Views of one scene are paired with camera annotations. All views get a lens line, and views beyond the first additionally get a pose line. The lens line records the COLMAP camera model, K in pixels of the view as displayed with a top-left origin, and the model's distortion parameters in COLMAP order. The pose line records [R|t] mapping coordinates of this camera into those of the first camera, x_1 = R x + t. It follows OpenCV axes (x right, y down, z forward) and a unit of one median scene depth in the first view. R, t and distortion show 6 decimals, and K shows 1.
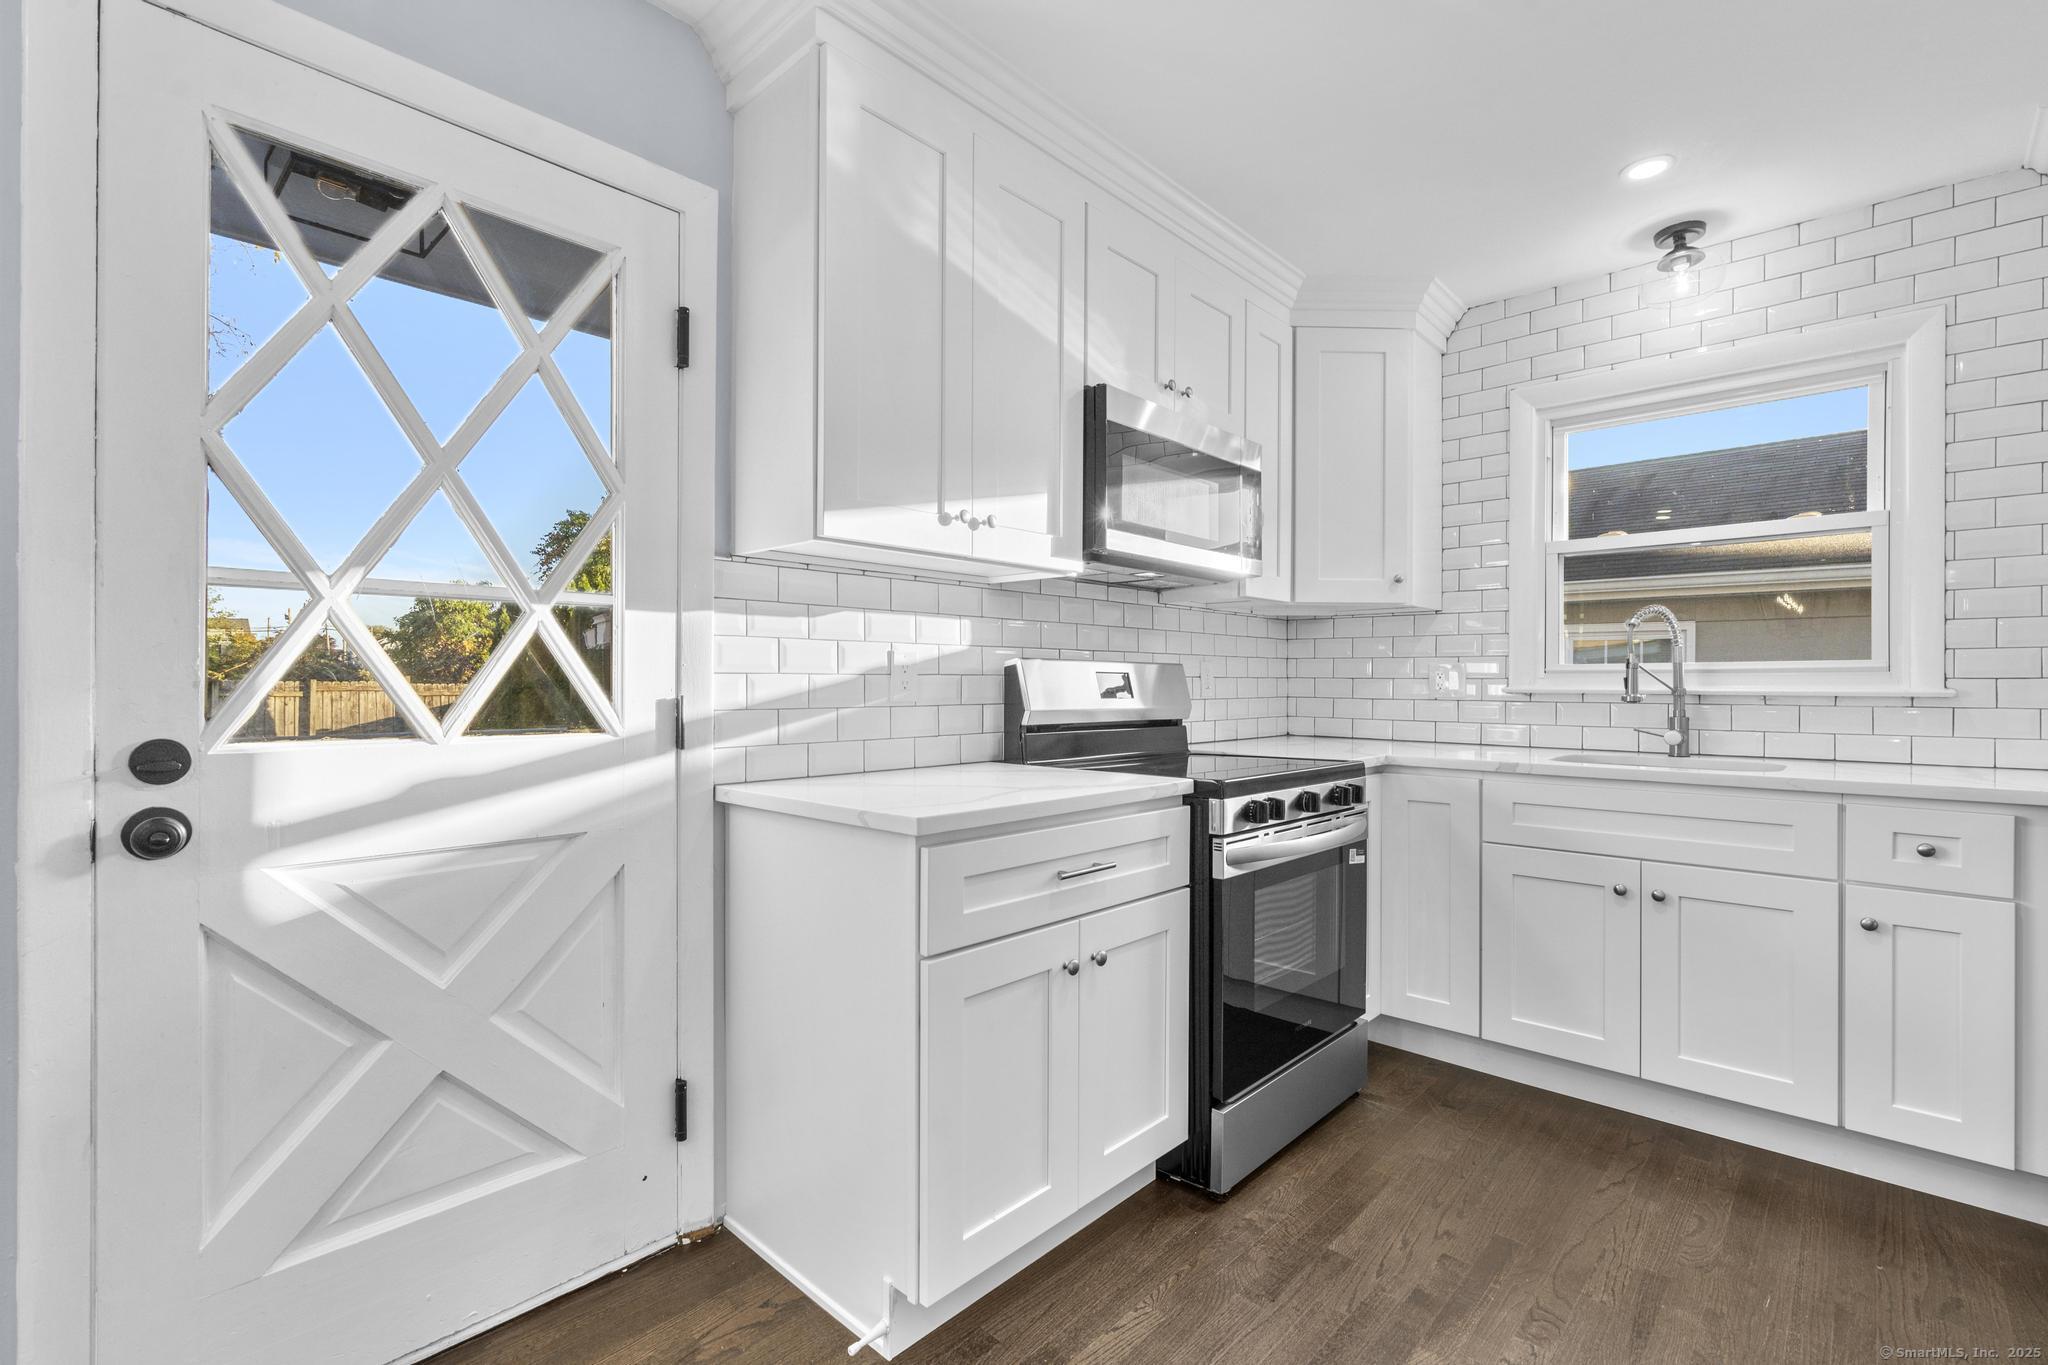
lens RADIAL K [[917.3, 0, 1021.1], [0, 917.3, 683.7], [0, 0, 1]] dist [-0.012383, 0.006353]
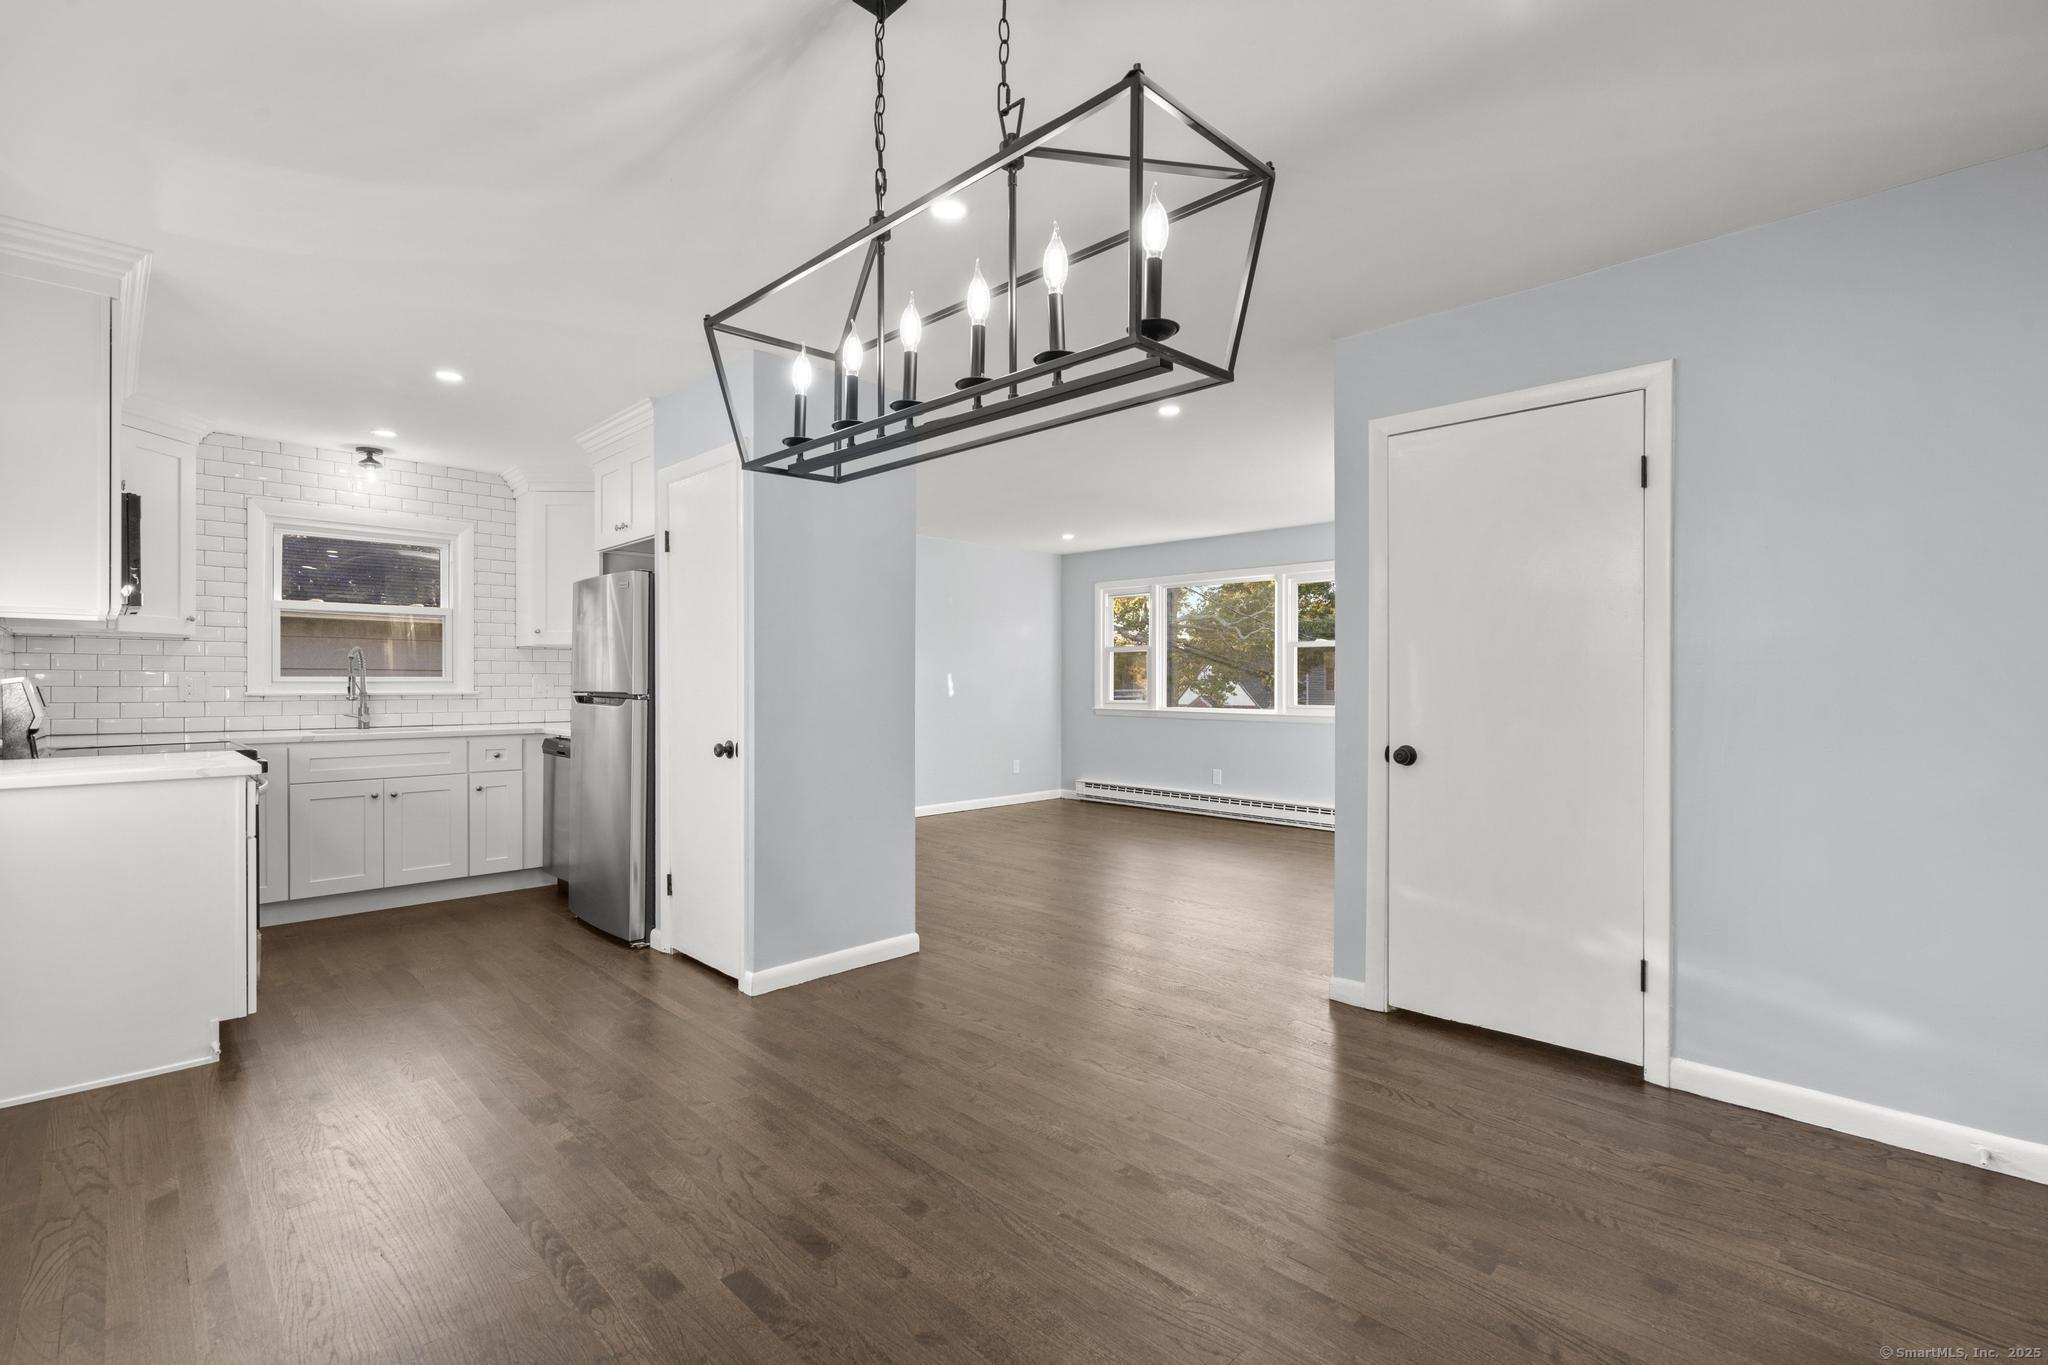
lens RADIAL K [[917.3, 0, 1021.1], [0, 917.3, 683.7], [0, 0, 1]] dist [-0.012383, 0.006353]
pose [[0.025227, -0.005736, 0.999665, -1.159591], [-0.000197, 0.999983, 0.005743, -0.023702], [-0.999682, -0.000342, 0.025226, -0.400912]]
